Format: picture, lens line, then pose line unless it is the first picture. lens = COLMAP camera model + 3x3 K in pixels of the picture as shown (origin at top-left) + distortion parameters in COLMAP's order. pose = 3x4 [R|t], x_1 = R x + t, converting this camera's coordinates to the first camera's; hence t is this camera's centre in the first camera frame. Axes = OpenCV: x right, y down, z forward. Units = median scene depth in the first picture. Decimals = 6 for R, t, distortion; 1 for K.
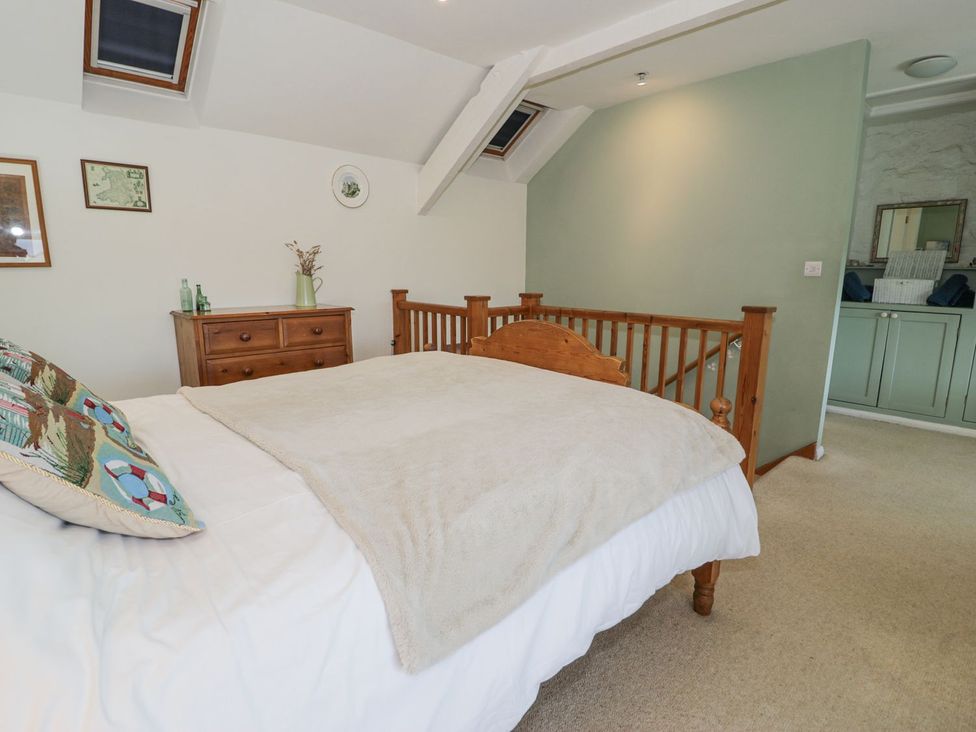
lens RADIAL K [[510.7, 0, 487.4], [0, 510.7, 371.1], [0, 0, 1]] dist [-0.011837, -0.007180]
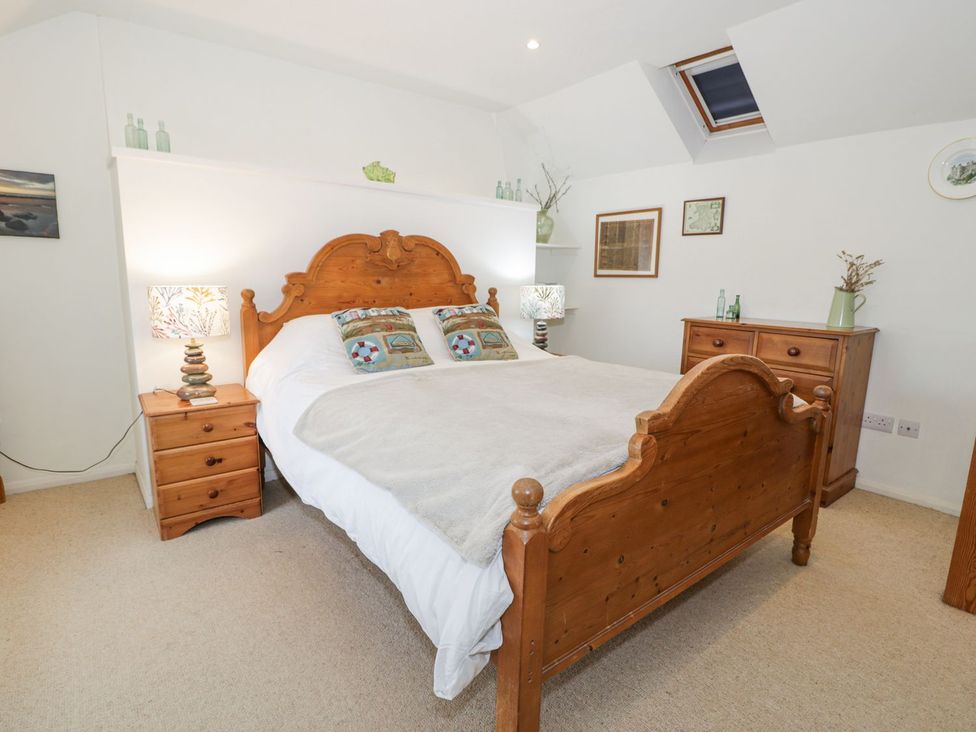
lens RADIAL K [[510.7, 0, 485.5], [0, 510.7, 370.0], [0, 0, 1]] dist [-0.011837, -0.007180]
pose [[-0.063010, 0.175916, -0.982387, 0.639291], [-0.210321, 0.959896, 0.185378, -0.109557], [0.975600, 0.218297, -0.023484, 0.556242]]
